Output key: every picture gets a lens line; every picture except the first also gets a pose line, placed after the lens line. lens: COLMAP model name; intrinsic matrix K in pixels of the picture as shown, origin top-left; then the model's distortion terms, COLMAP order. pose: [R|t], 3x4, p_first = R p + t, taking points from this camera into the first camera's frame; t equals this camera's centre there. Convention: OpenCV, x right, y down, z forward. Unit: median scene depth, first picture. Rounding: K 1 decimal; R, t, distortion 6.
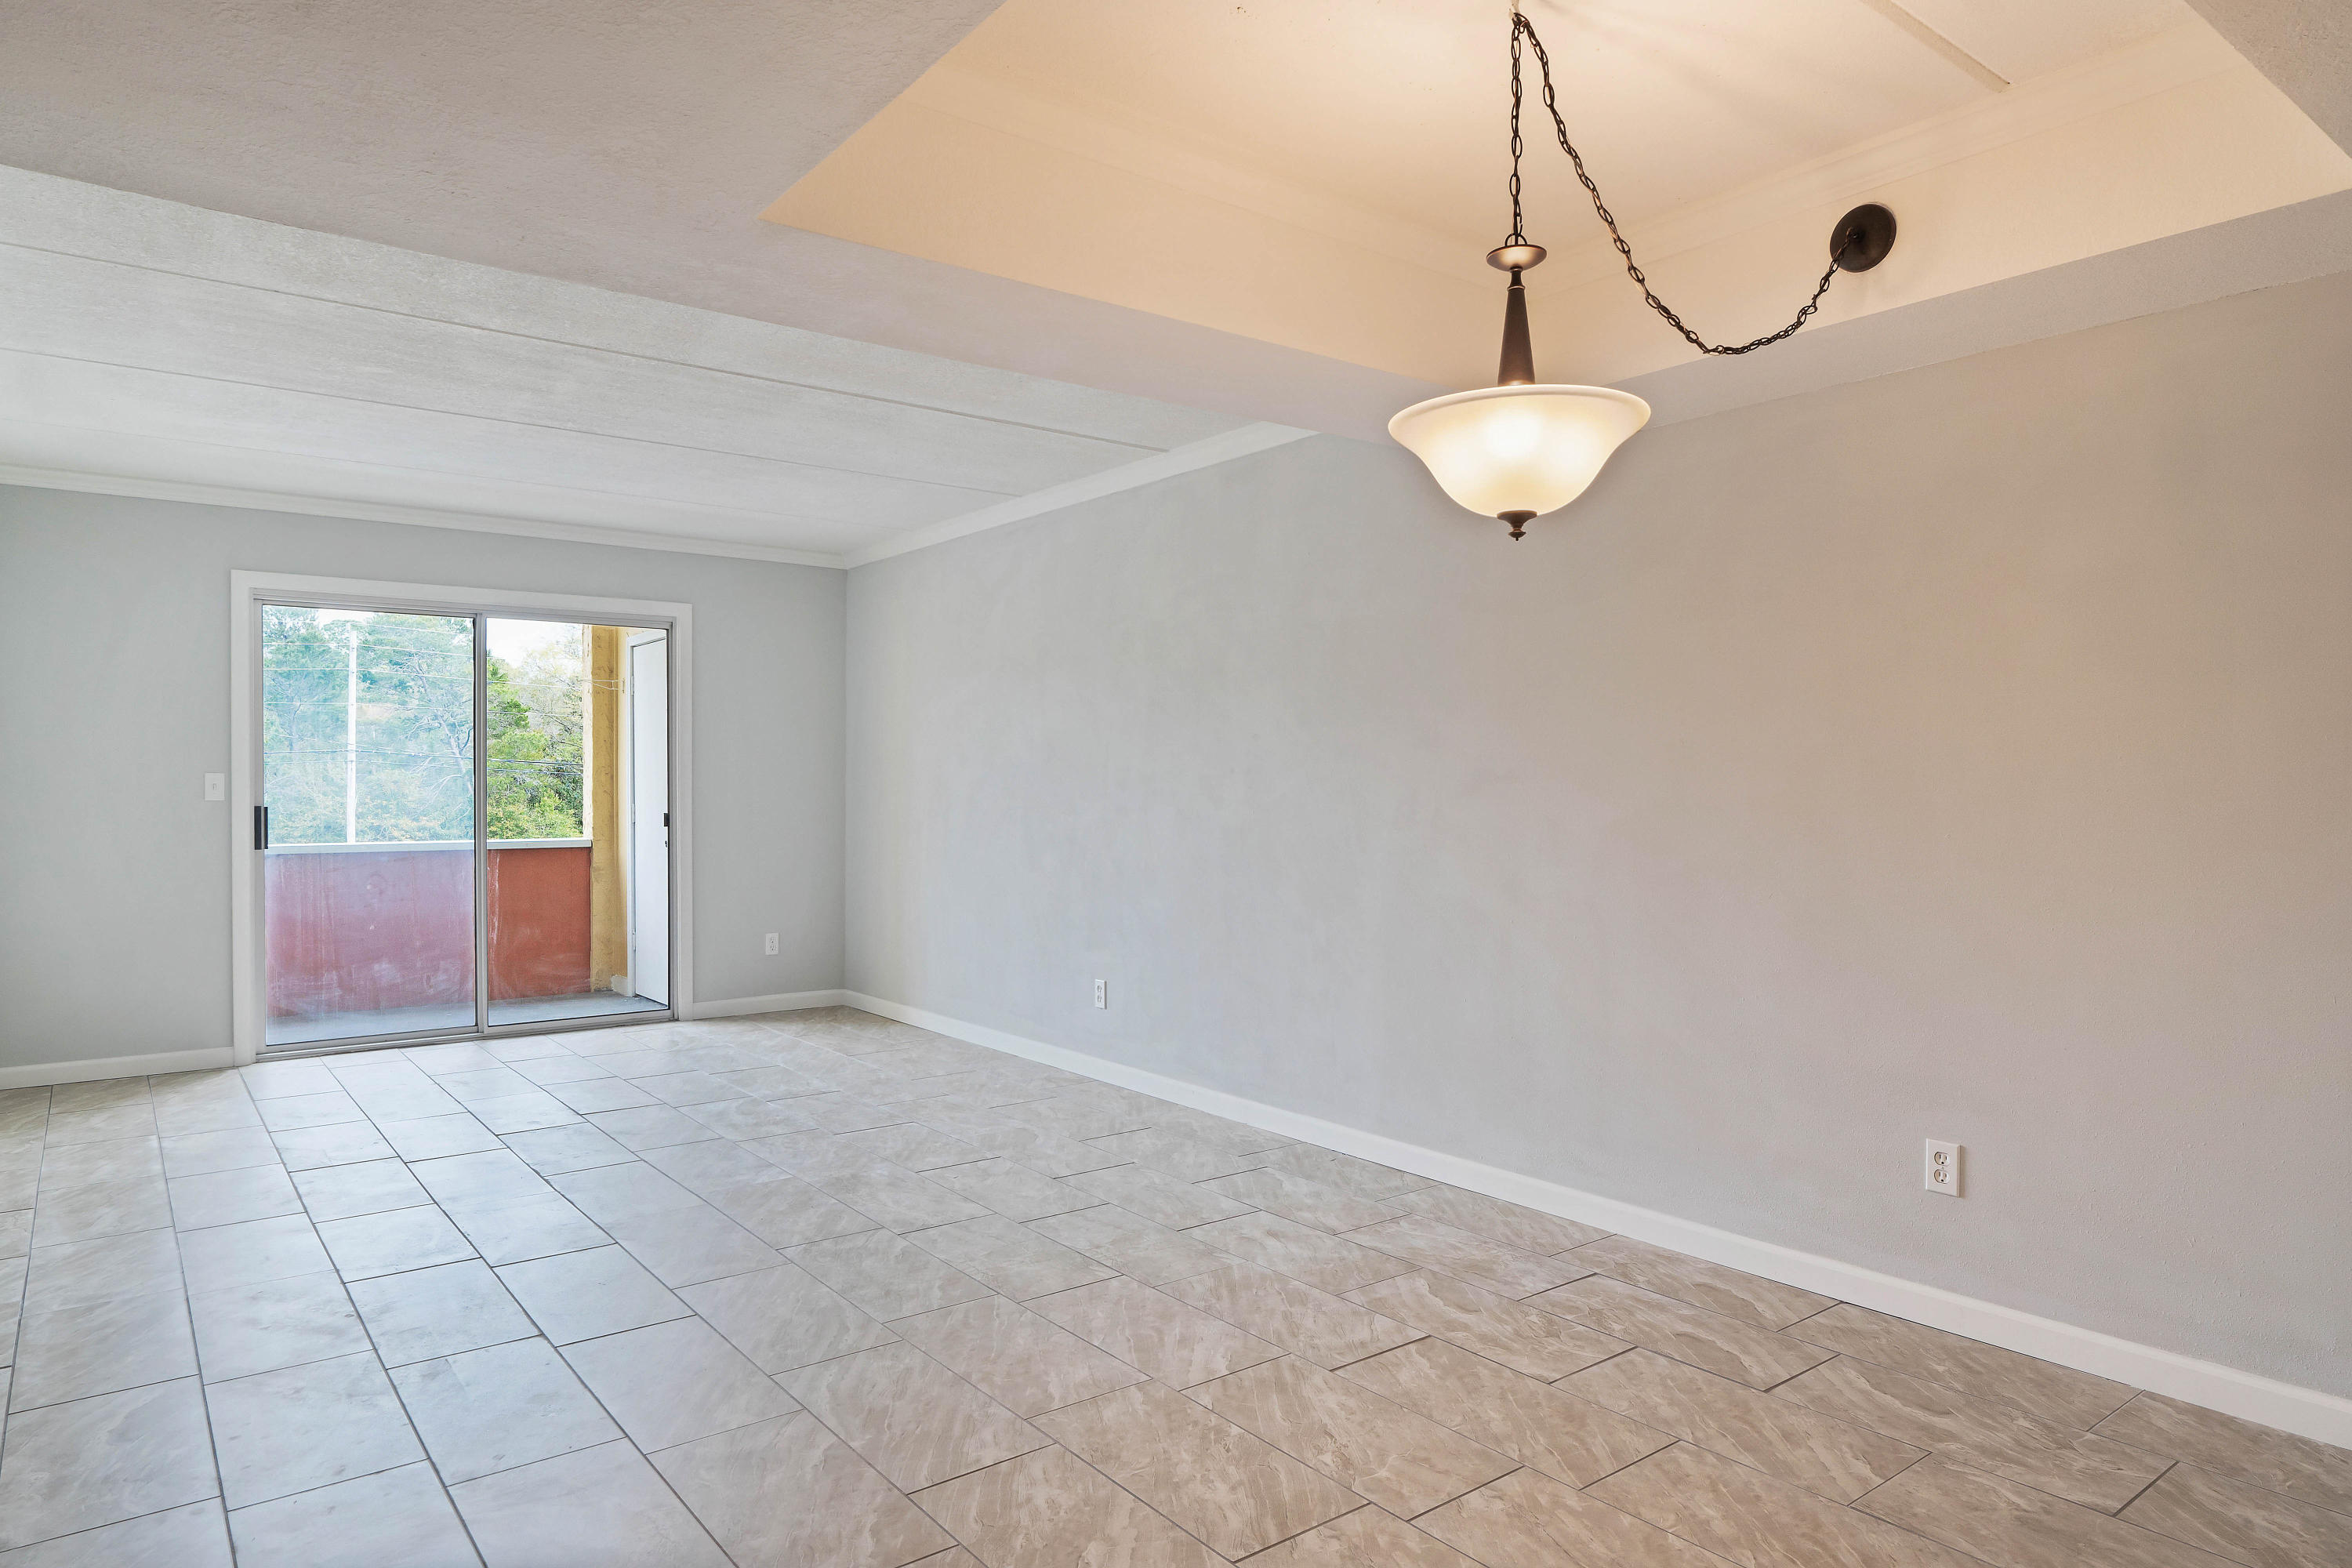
lens RADIAL K [[1416.9, 0, 1167.8], [0, 1416.9, 787.0], [0, 0, 1]] dist [-0.007458, 0.000117]
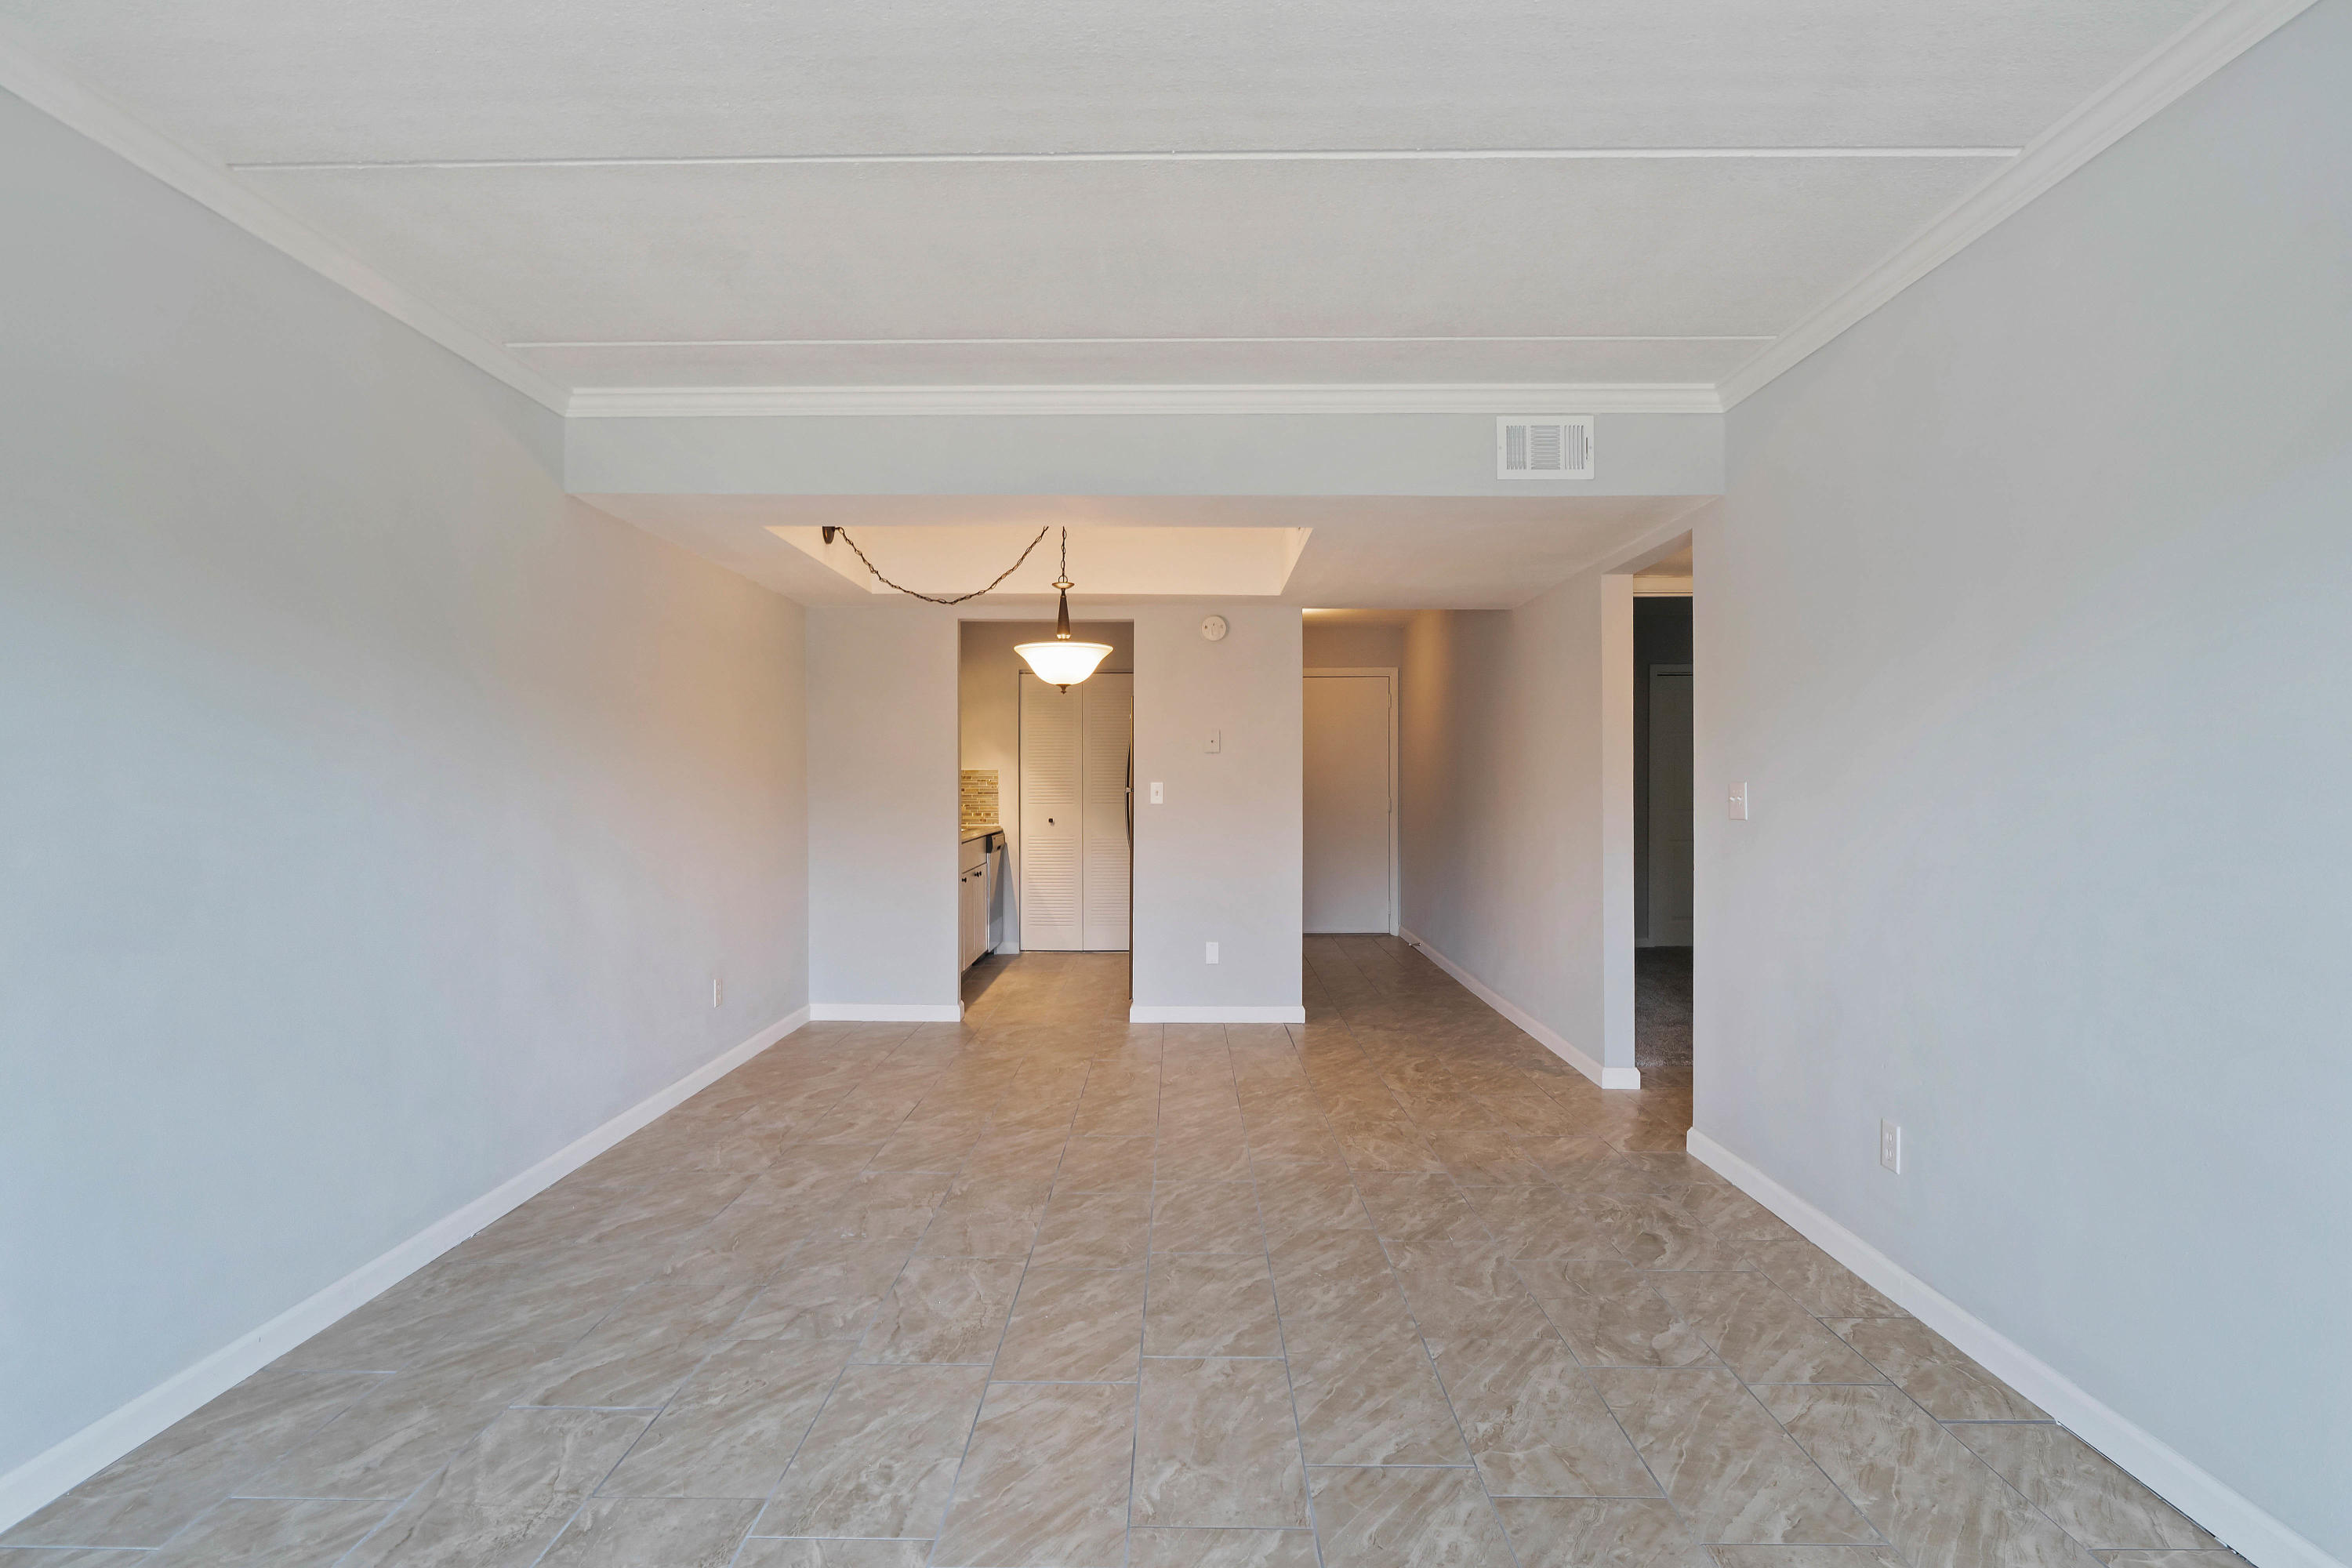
lens RADIAL K [[1259.3, 0, 1181.8], [0, 1259.3, 780.3], [0, 0, 1]] dist [-0.007443, -0.000248]
pose [[-0.792345, 0.001641, 0.610071, -0.947442], [0.002561, 0.999997, 0.000637, -0.011153], [-0.610068, 0.002067, -0.792346, 1.920480]]
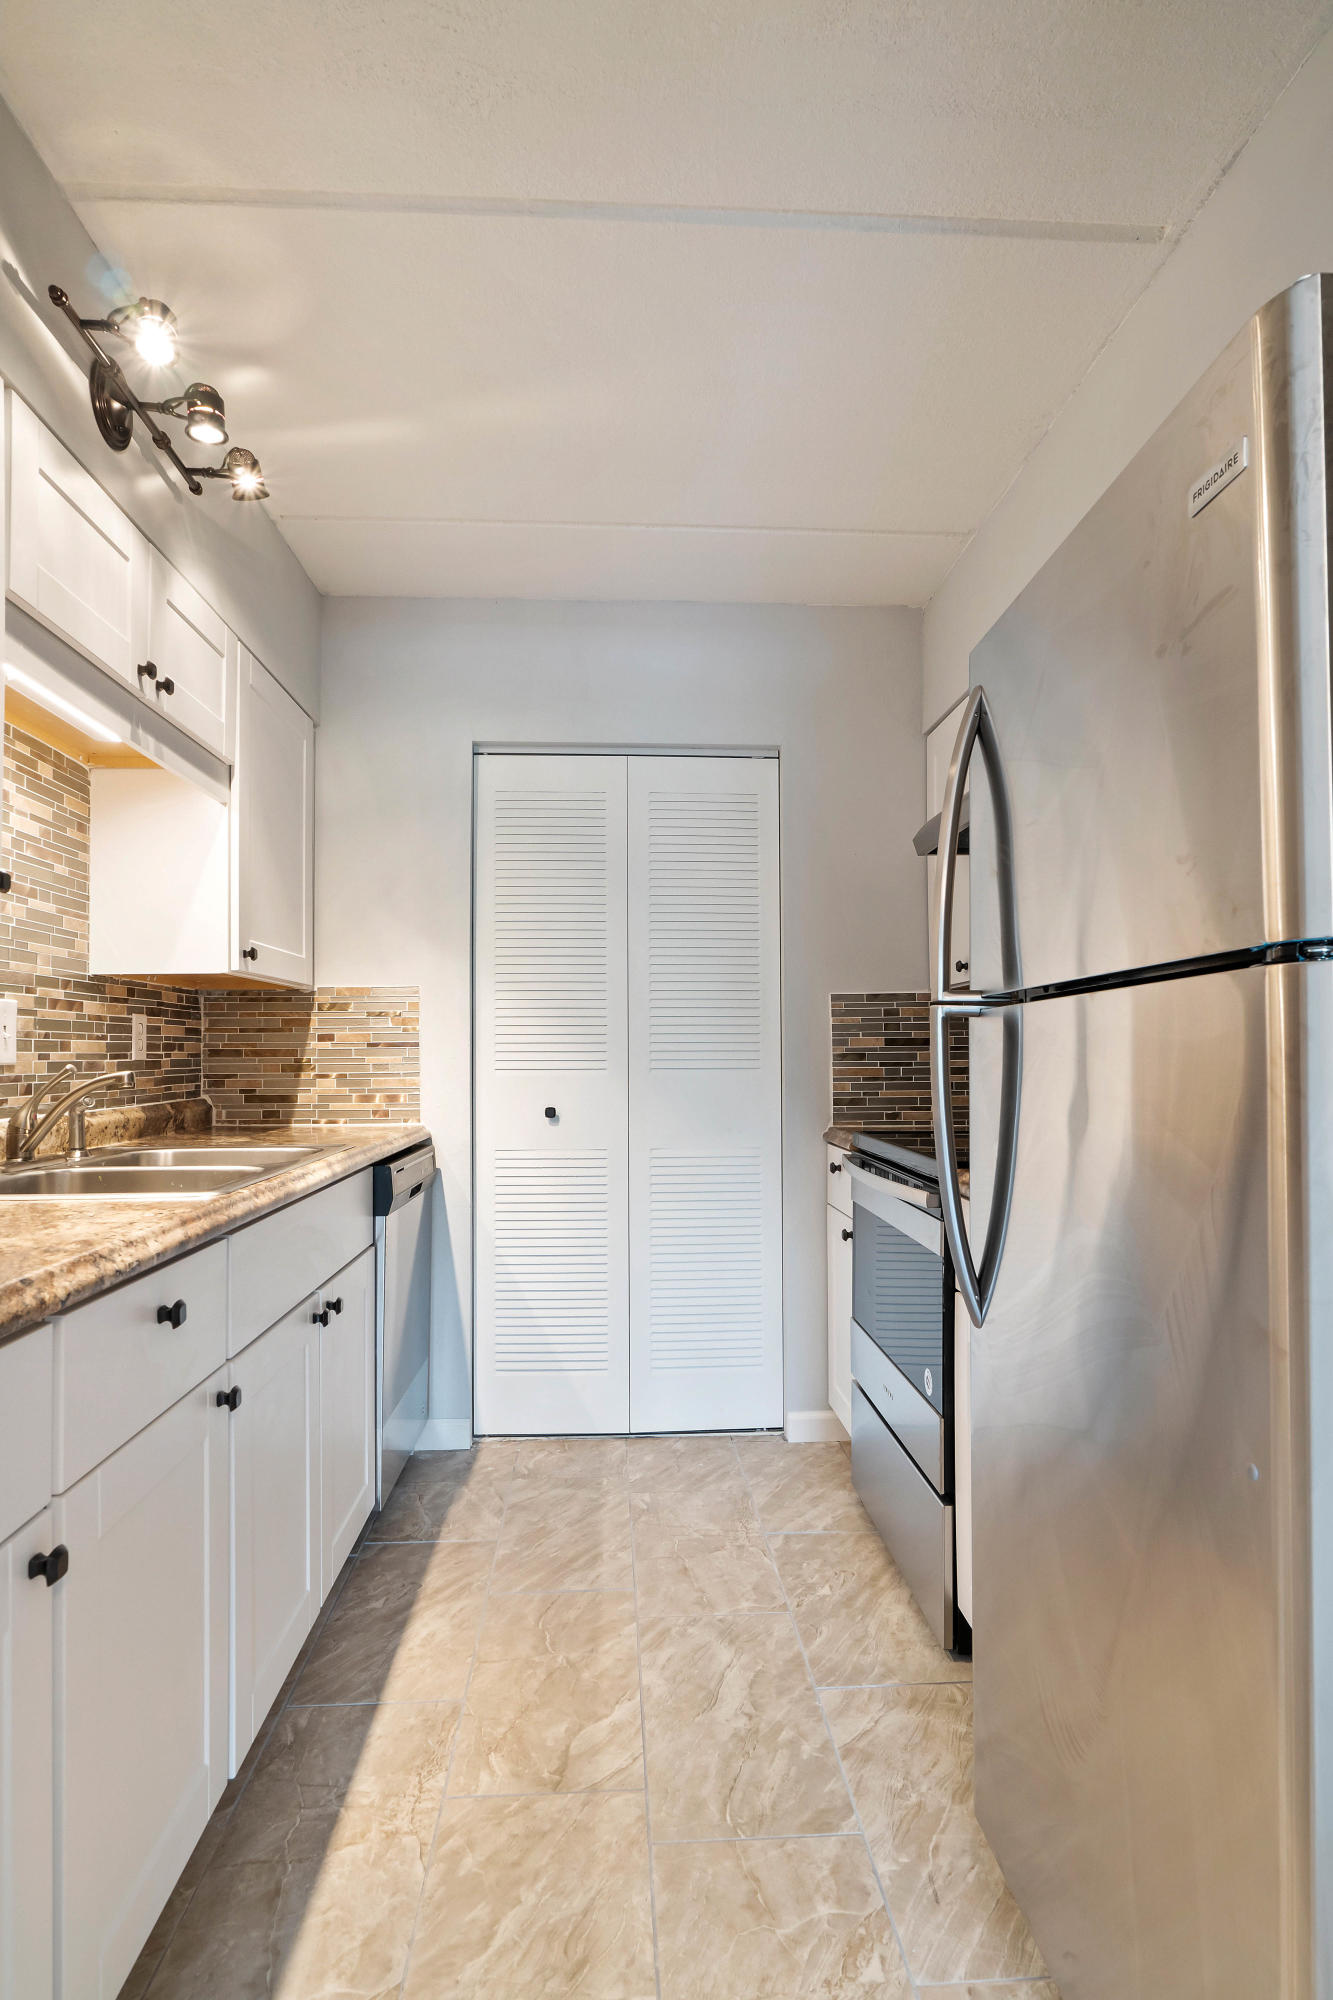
lens RADIAL K [[1070.9, 0, 657.0], [0, 1070.9, 1034.8], [0, 0, 1]] dist [-0.007443, -0.000248]
pose [[-0.820207, 0.016672, 0.571824, 0.400493], [0.005548, 0.999760, -0.021191, 0.031546], [-0.572041, -0.014208, -0.820102, 0.576070]]
